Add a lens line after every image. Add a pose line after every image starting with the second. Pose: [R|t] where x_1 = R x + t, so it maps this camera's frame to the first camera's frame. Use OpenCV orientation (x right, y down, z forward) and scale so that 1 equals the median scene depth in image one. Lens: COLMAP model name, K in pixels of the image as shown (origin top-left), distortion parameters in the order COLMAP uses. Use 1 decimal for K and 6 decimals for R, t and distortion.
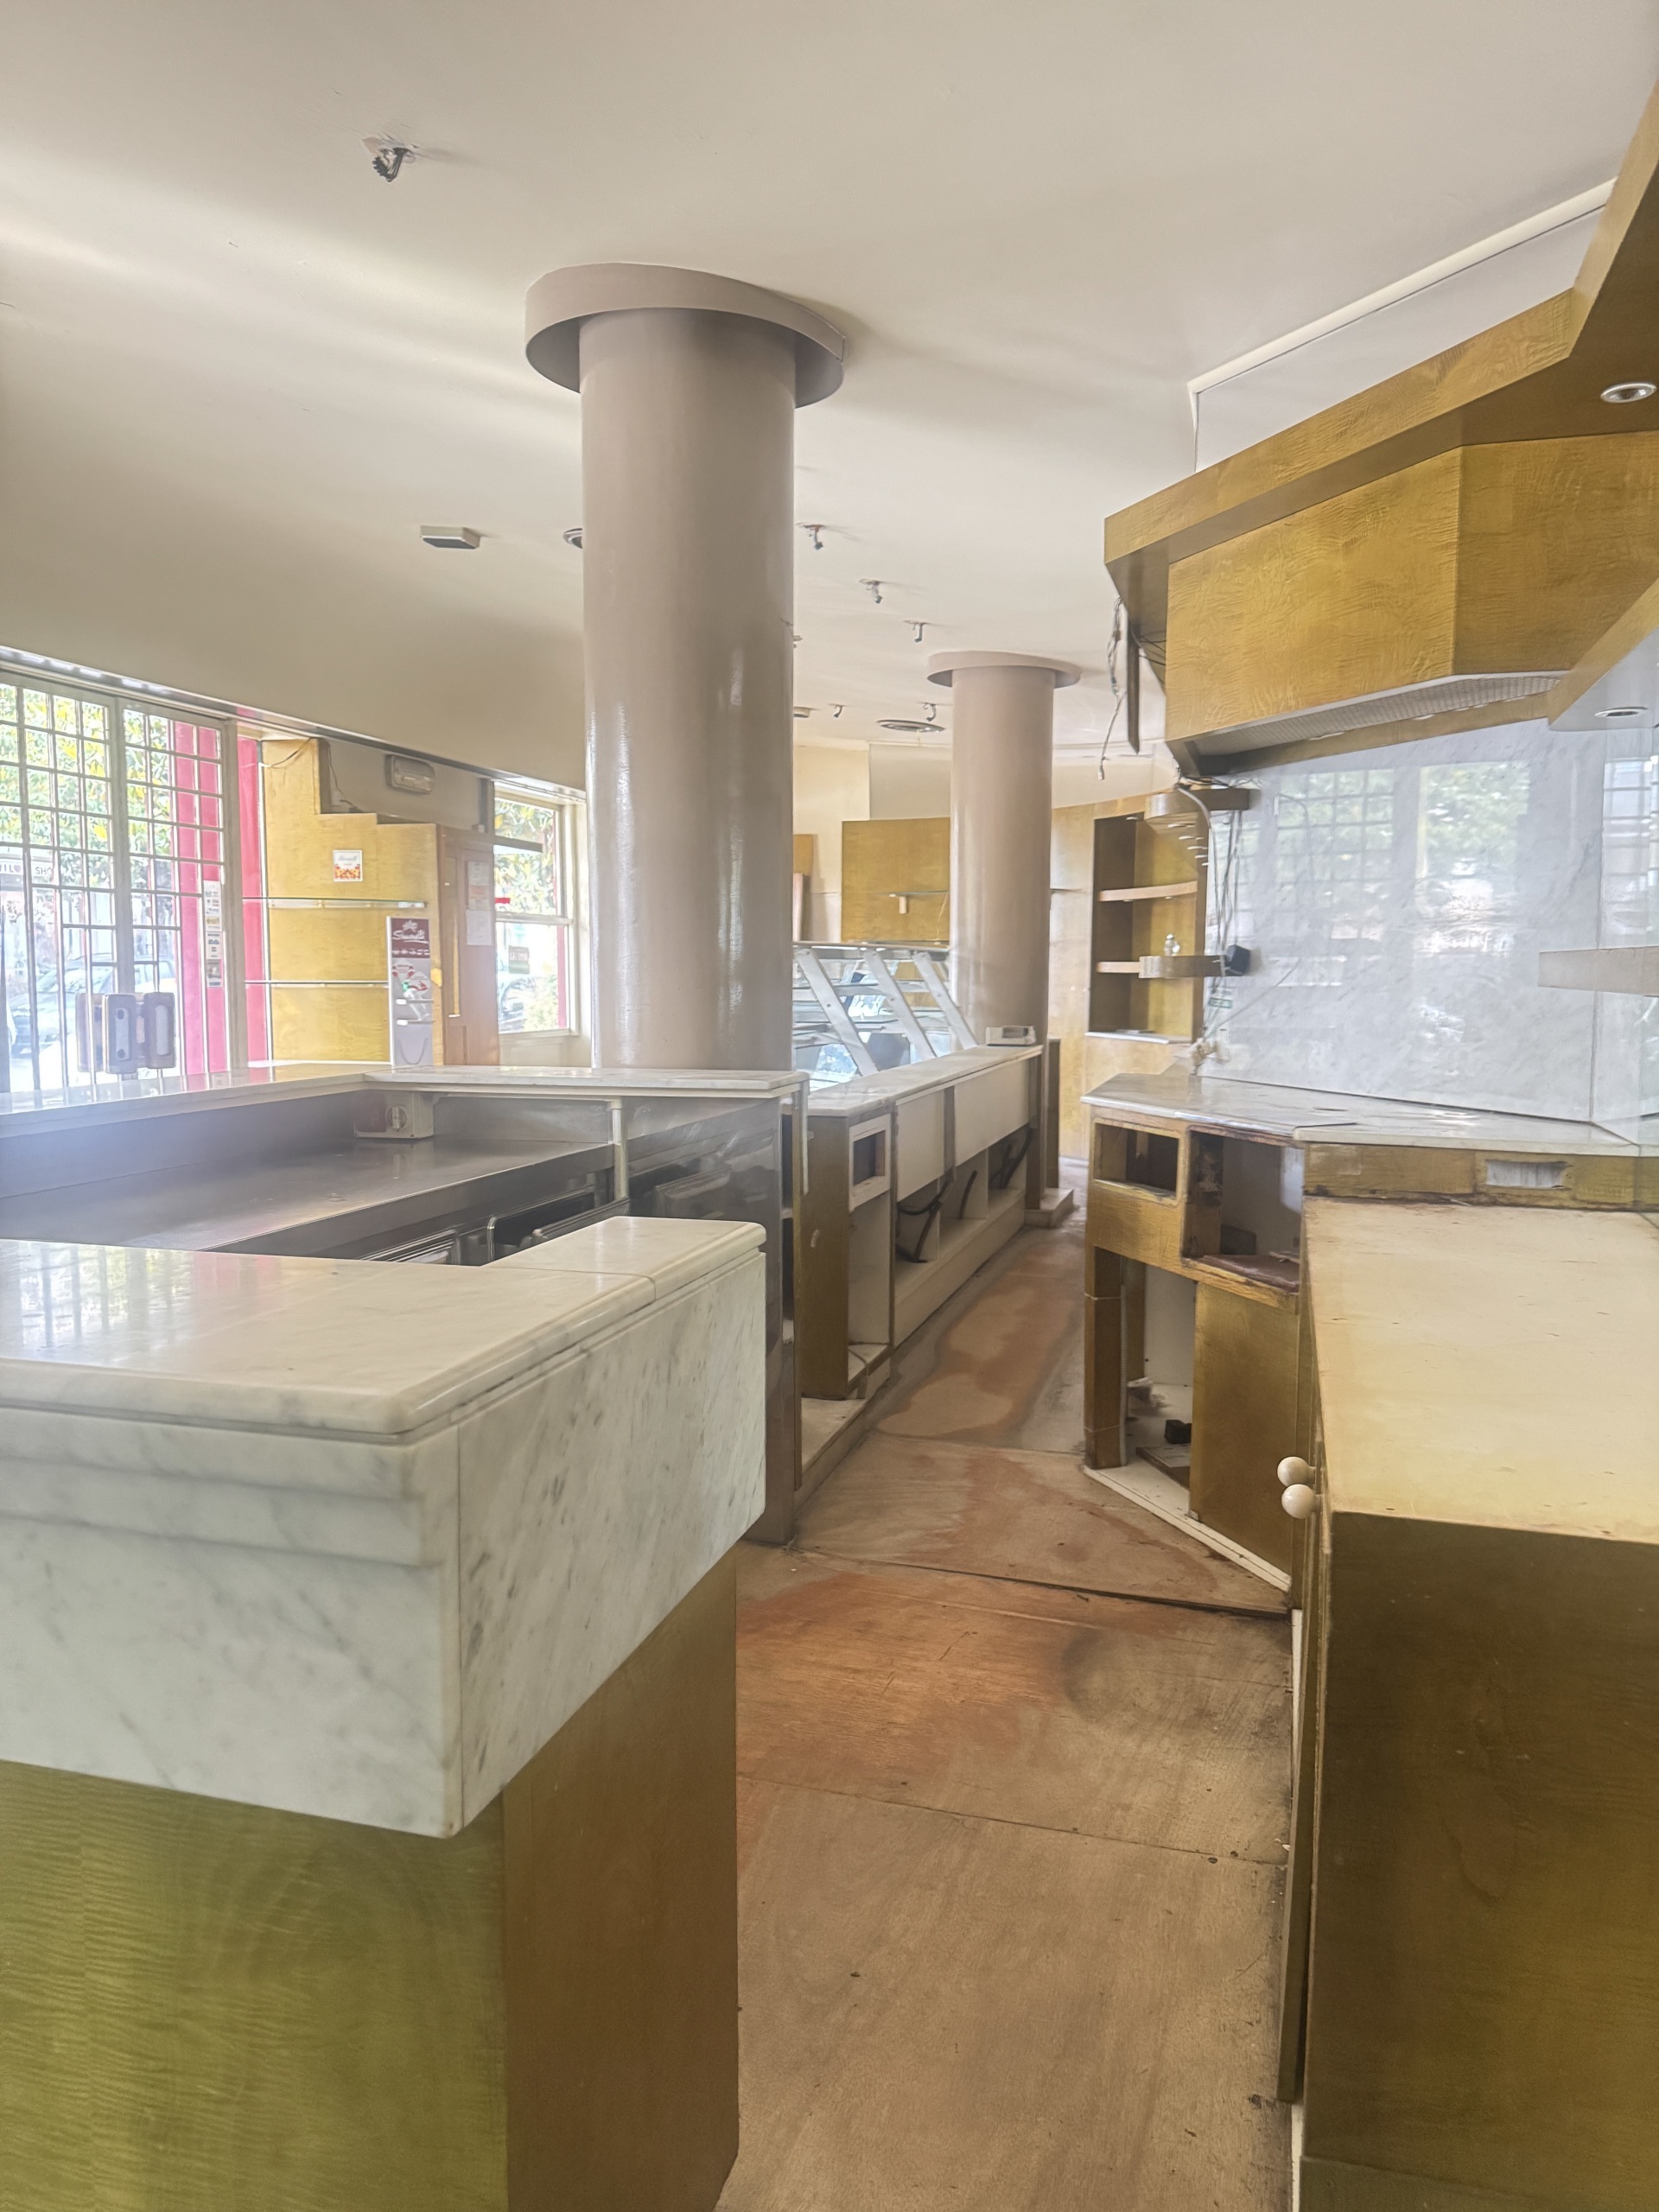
lens RADIAL K [[1548.7, 0, 842.1], [0, 1548.7, 1107.4], [0, 0, 1]] dist [0.107594, -0.159218]
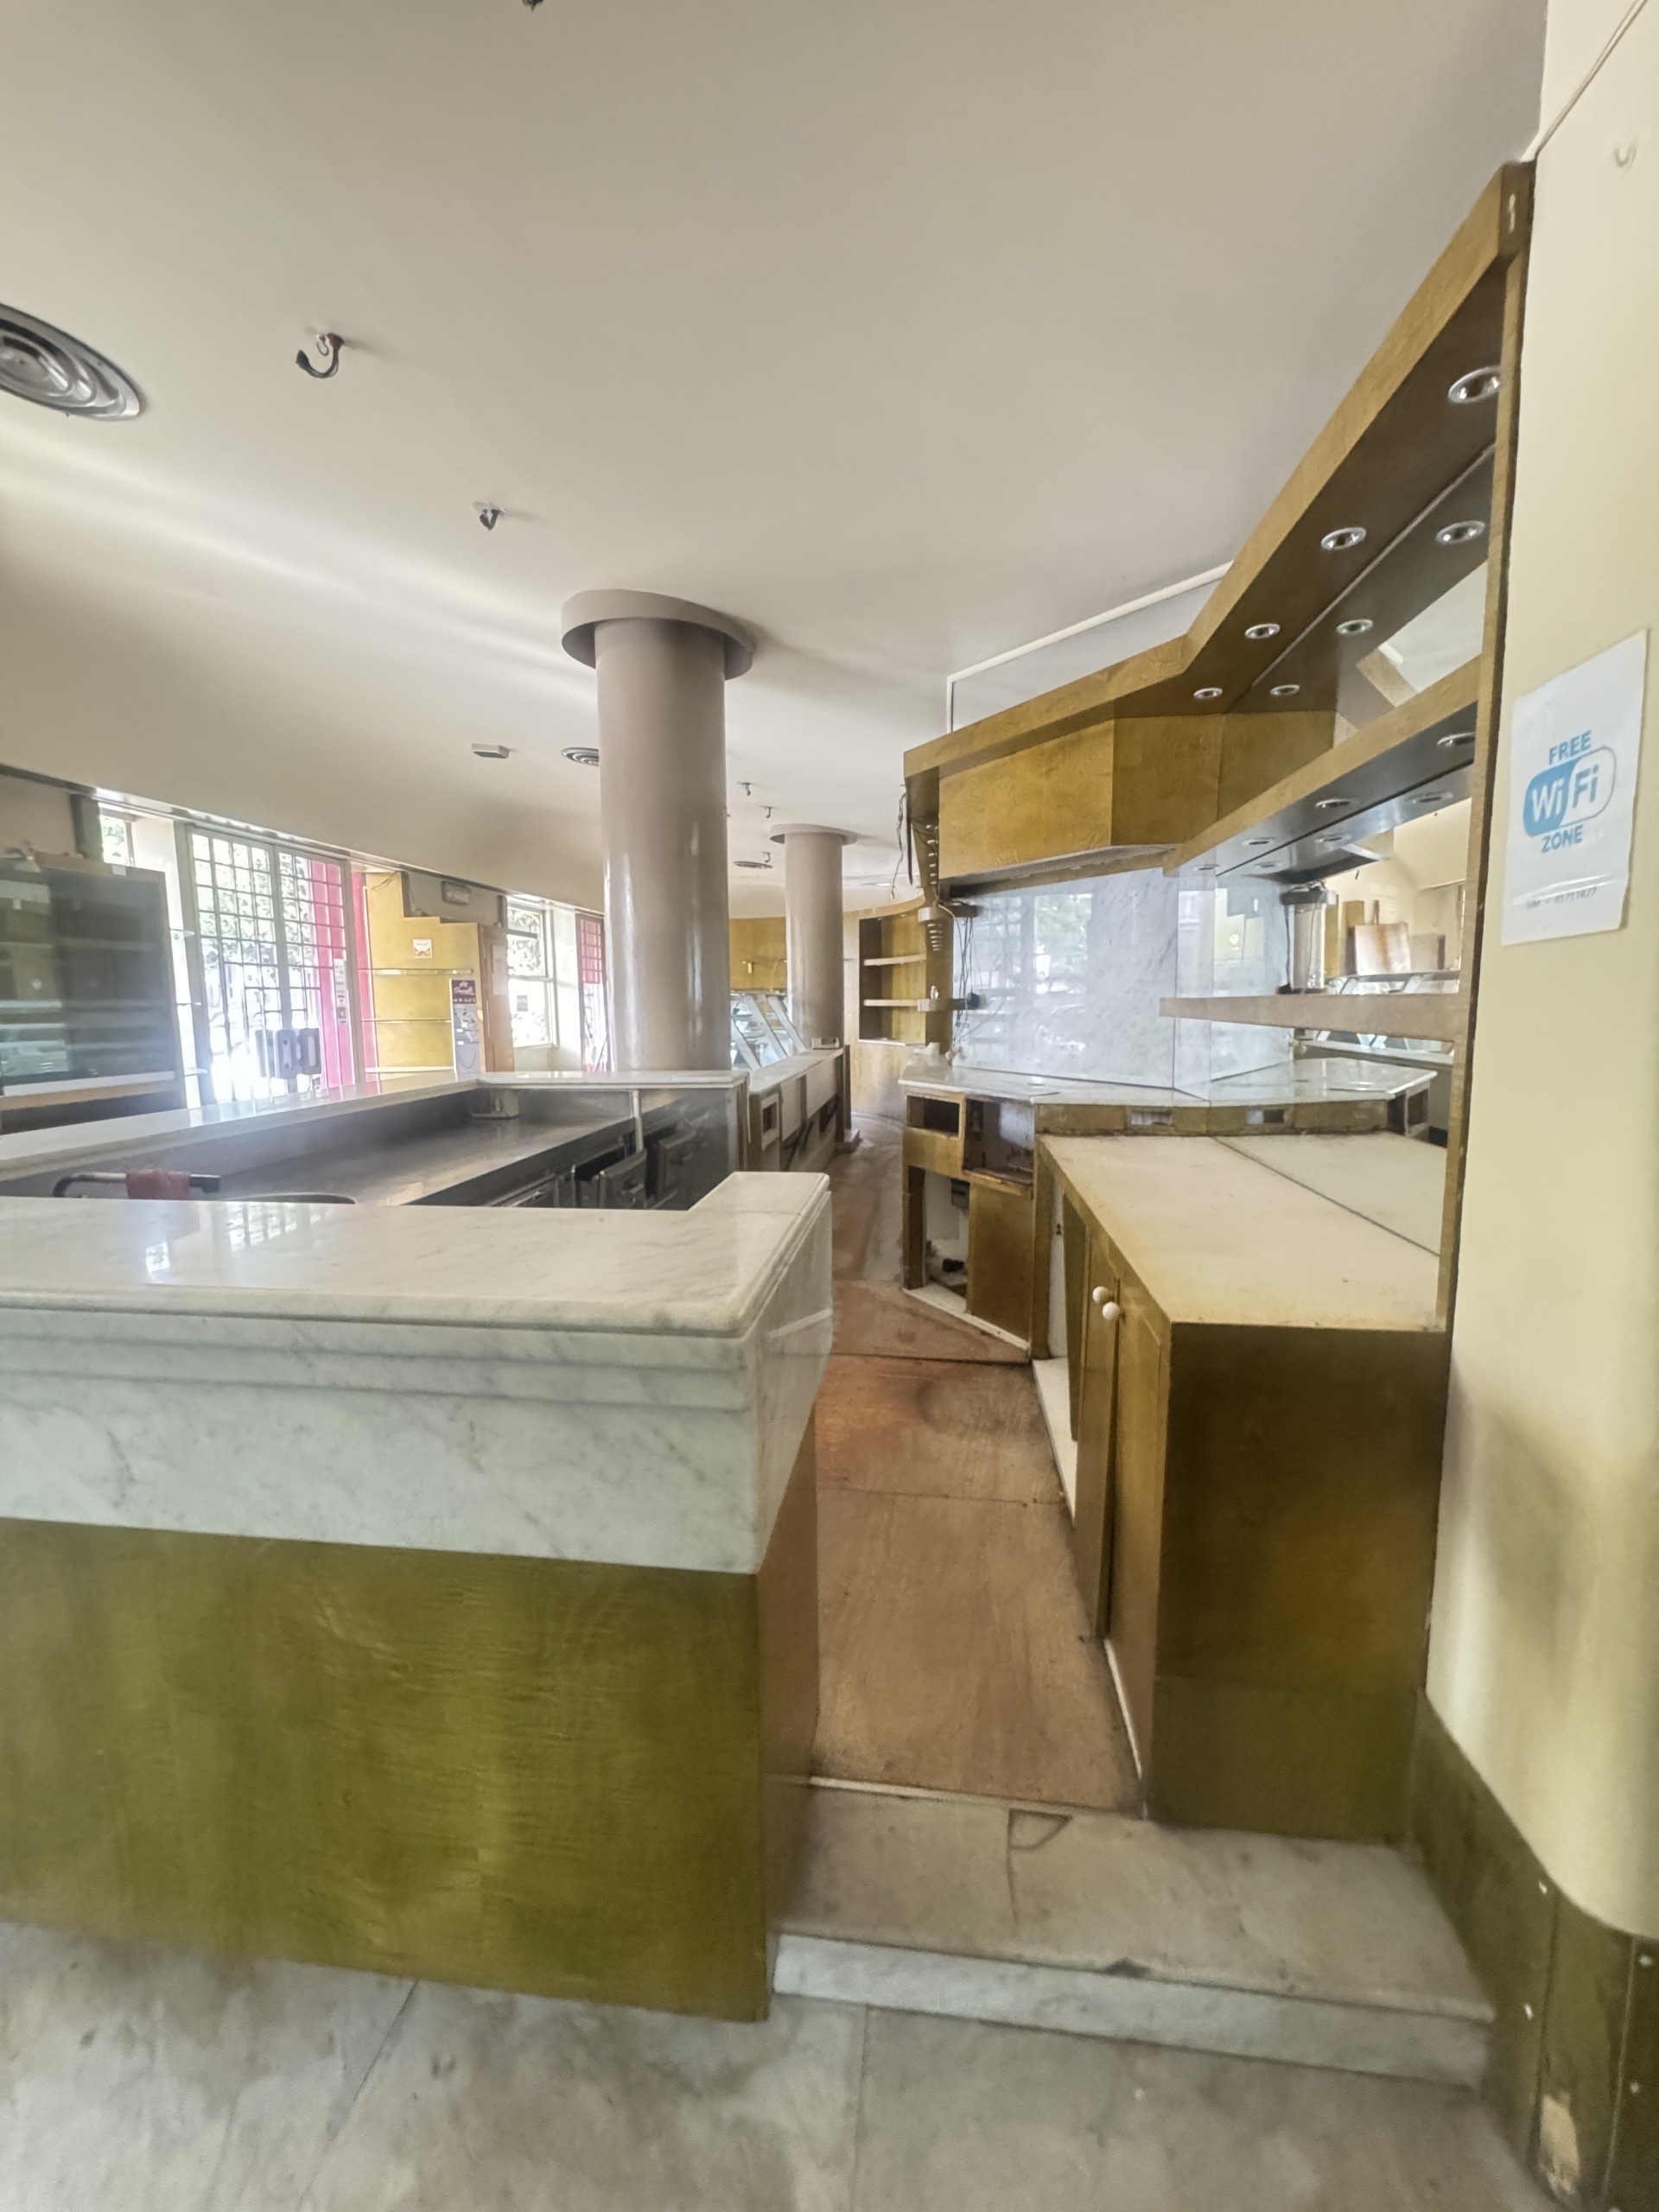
lens RADIAL K [[880.7, 0, 831.5], [0, 880.7, 1106.3], [0, 0, 1]] dist [-0.002271, 0.000150]
pose [[0.987995, -0.030665, 0.151409, -0.068886], [0.026370, 0.999193, 0.030296, -0.009193], [-0.152216, -0.025939, 0.988007, 0.025330]]
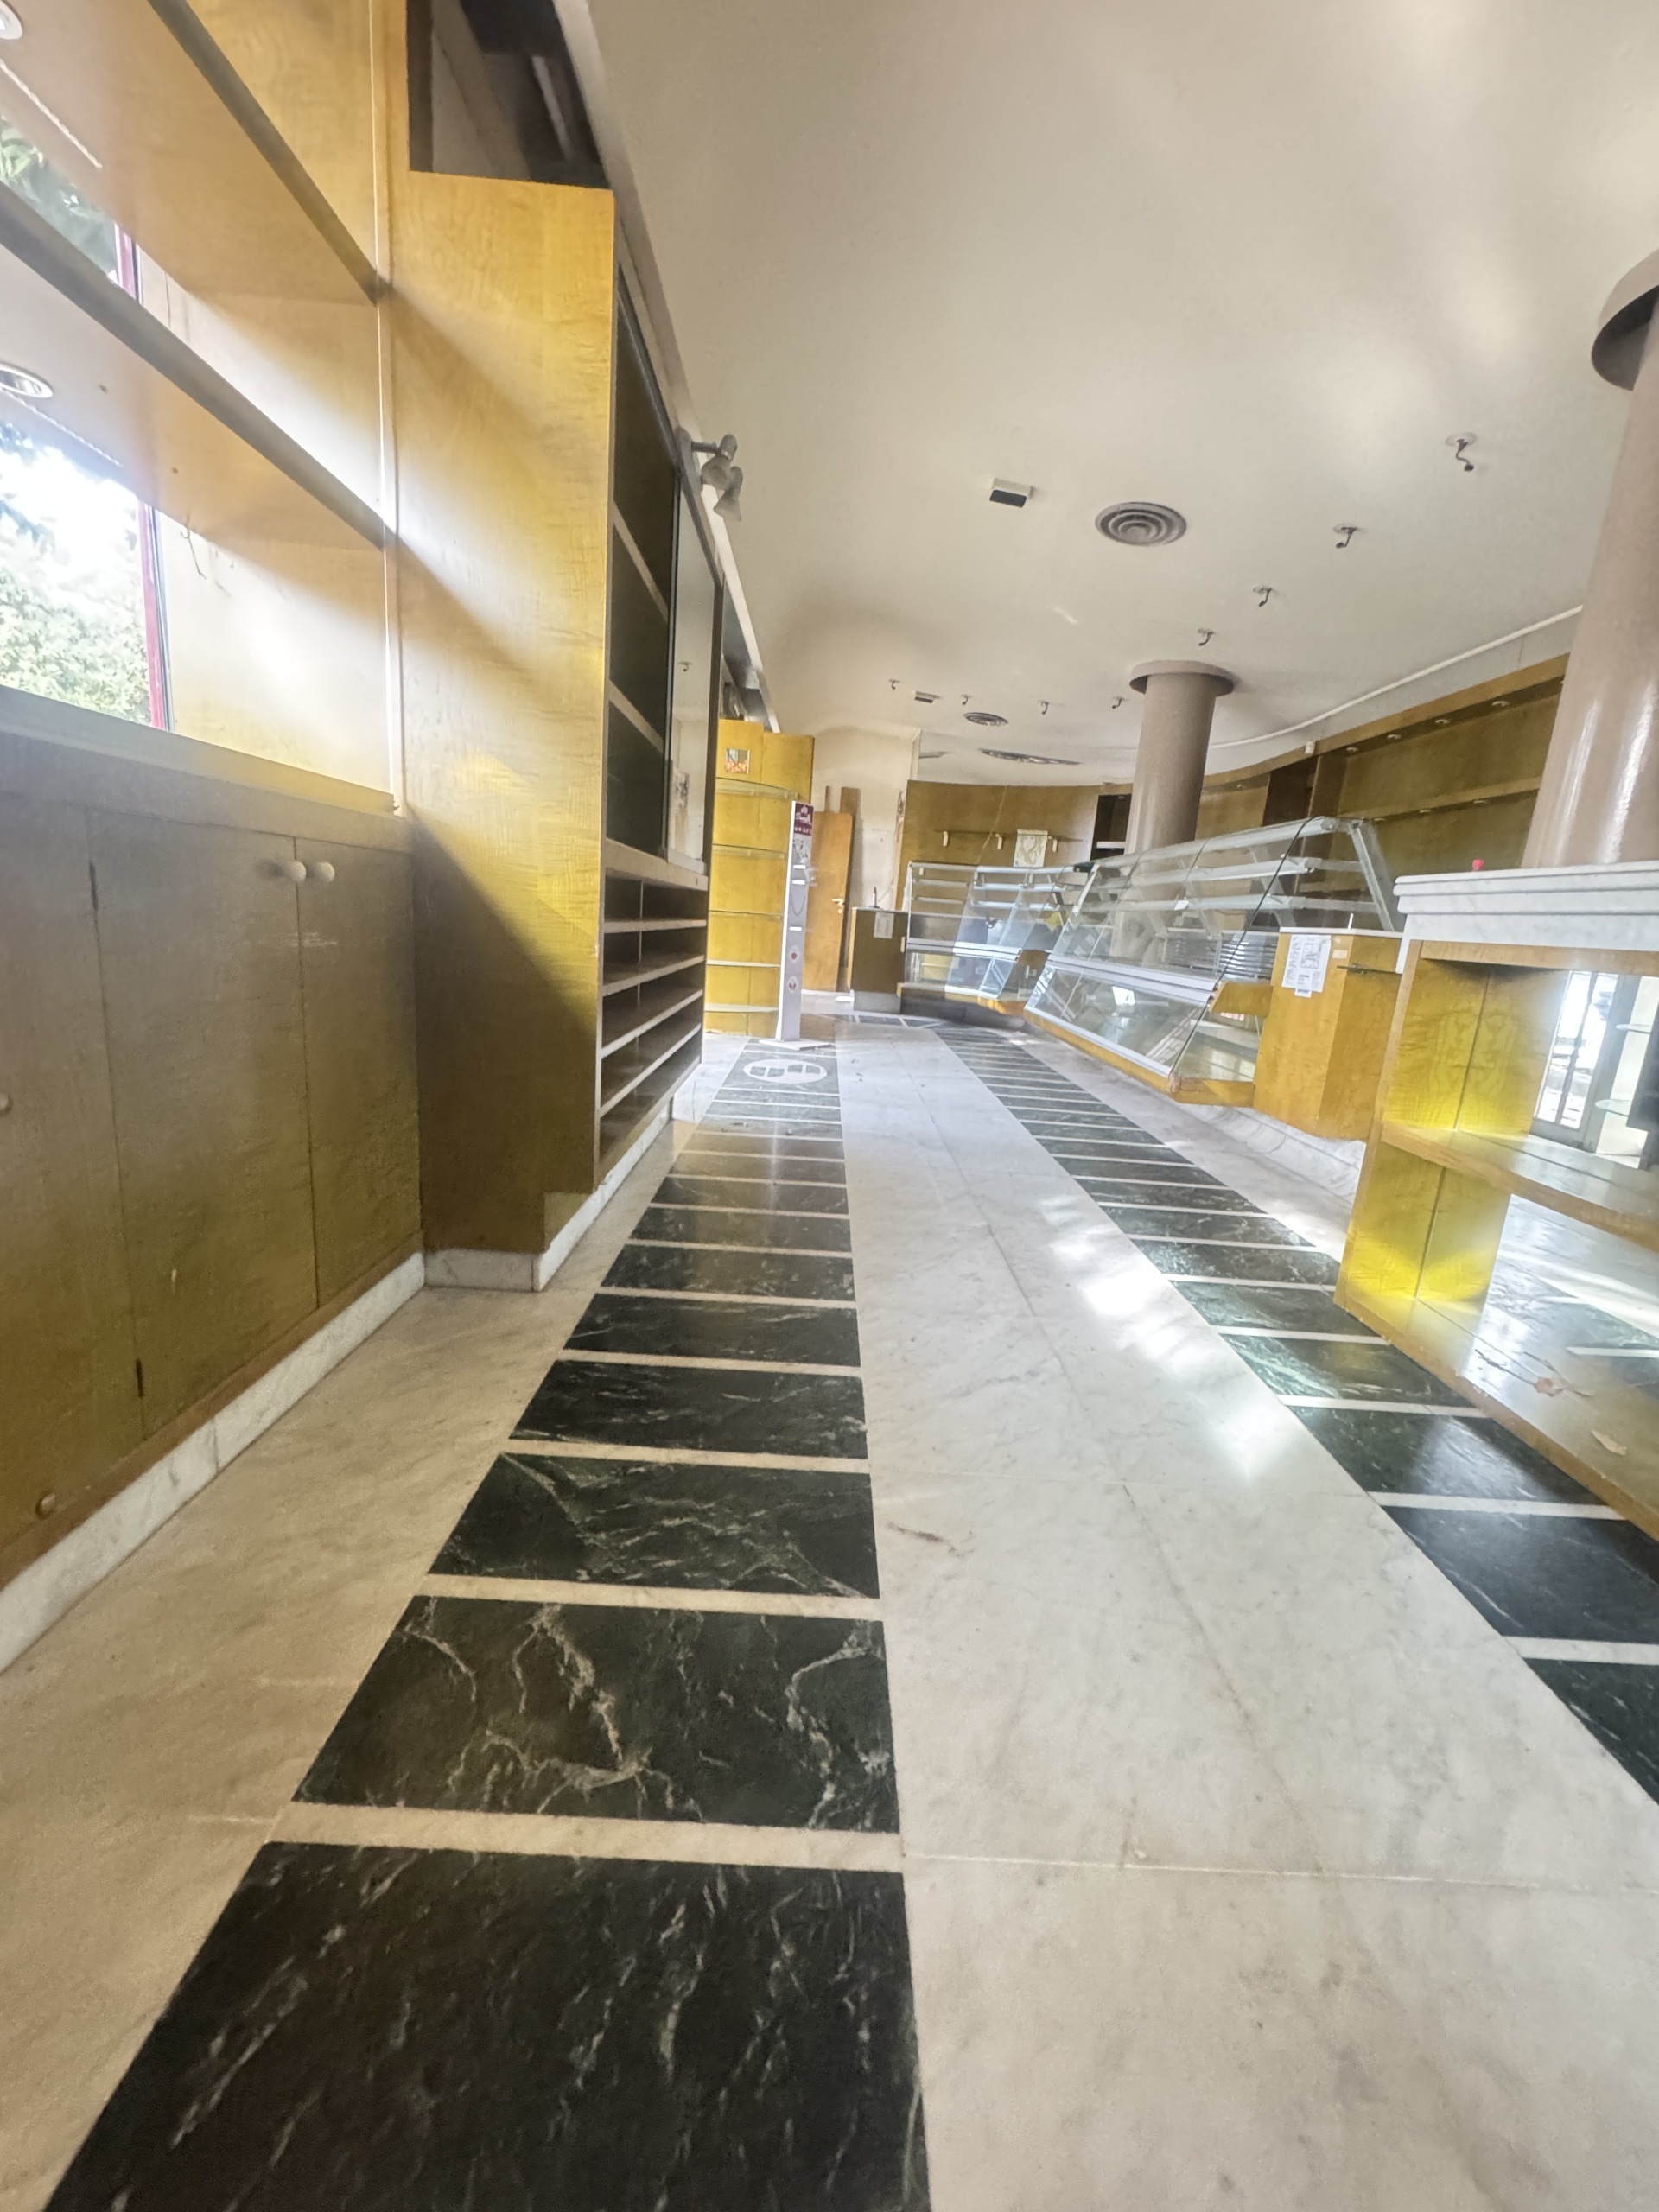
lens RADIAL K [[883.2, 0, 832.8], [0, 883.2, 1106.2], [0, 0, 1]] dist [-0.001946, -0.000089]
pose [[0.955845, 0.010087, 0.293697, -0.908712], [-0.049029, 0.990877, 0.125533, 0.078108], [-0.289752, -0.134390, 0.947620, 0.445211]]
